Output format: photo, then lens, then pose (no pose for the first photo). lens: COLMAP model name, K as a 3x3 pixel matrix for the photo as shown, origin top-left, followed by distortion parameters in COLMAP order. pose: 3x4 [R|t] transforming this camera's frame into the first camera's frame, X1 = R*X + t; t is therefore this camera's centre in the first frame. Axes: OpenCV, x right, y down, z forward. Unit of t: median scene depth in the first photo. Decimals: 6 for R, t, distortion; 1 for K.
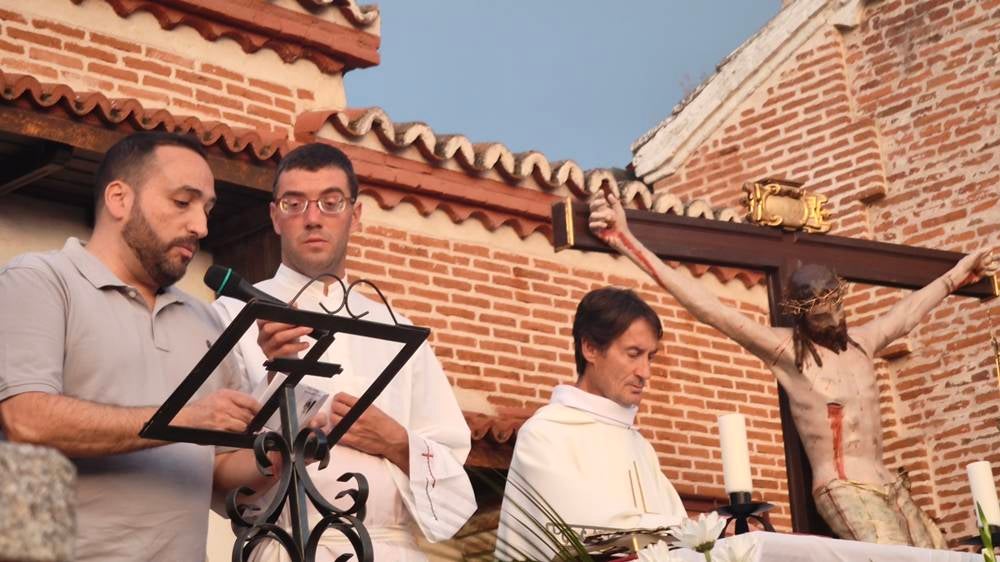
lens RADIAL K [[2045.0, 0, 525.9], [0, 2045.0, 295.3], [0, 0, 1]] dist [0.128139, 0.555498]
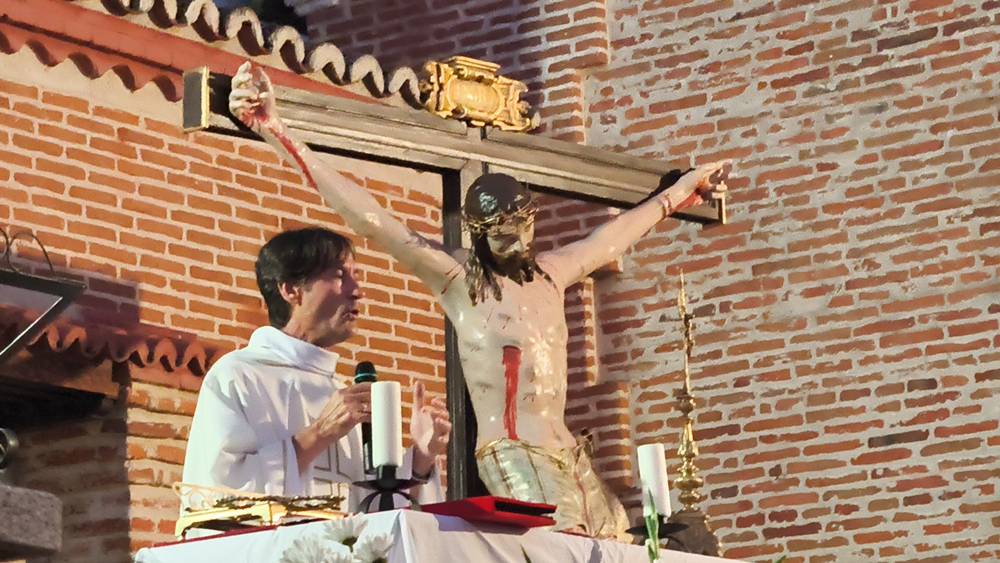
lens RADIAL K [[3039.3, 0, 478.1], [0, 3039.3, 312.6], [0, 0, 1]] dist [0.036453, 0.616911]
pose [[0.988373, 0.077767, 0.130659, -0.016107], [-0.086044, 0.994547, 0.058937, -0.023106], [-0.125363, -0.069494, 0.989674, -0.144679]]
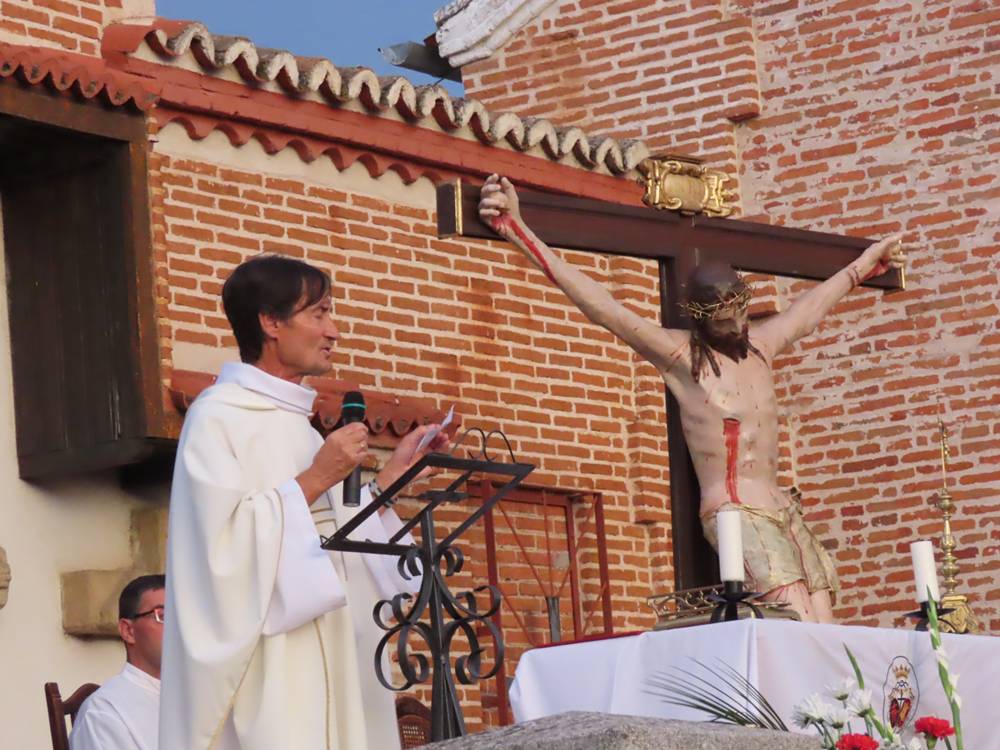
lens RADIAL K [[3244.5, 0, 498.7], [0, 3244.5, 373.9], [0, 0, 1]] dist [-0.027647, -0.886004]
pose [[0.989836, 0.047719, 0.133971, -0.108691], [-0.060572, 0.993770, 0.093558, -0.071526], [-0.128672, -0.100722, 0.986559, -0.298862]]
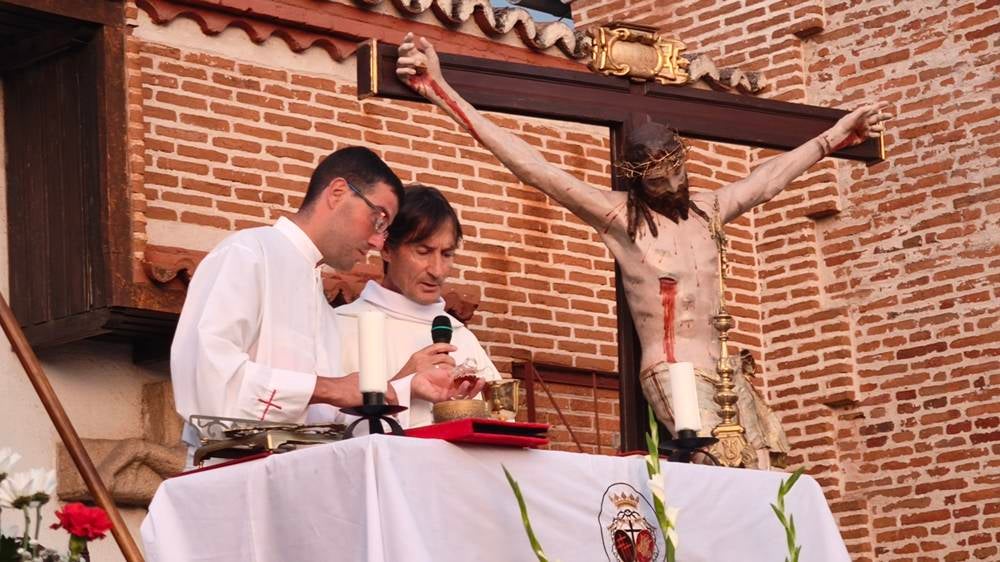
lens RADIAL K [[2468.9, 0, 500.0], [0, 2468.9, 281.0], [0, 0, 1]] dist [-0.010775, 3.211498]
pose [[0.999121, 0.037324, -0.019078, 0.074039], [-0.035817, 0.996615, 0.073998, -0.017948], [0.021775, -0.073249, 0.997076, -0.062535]]
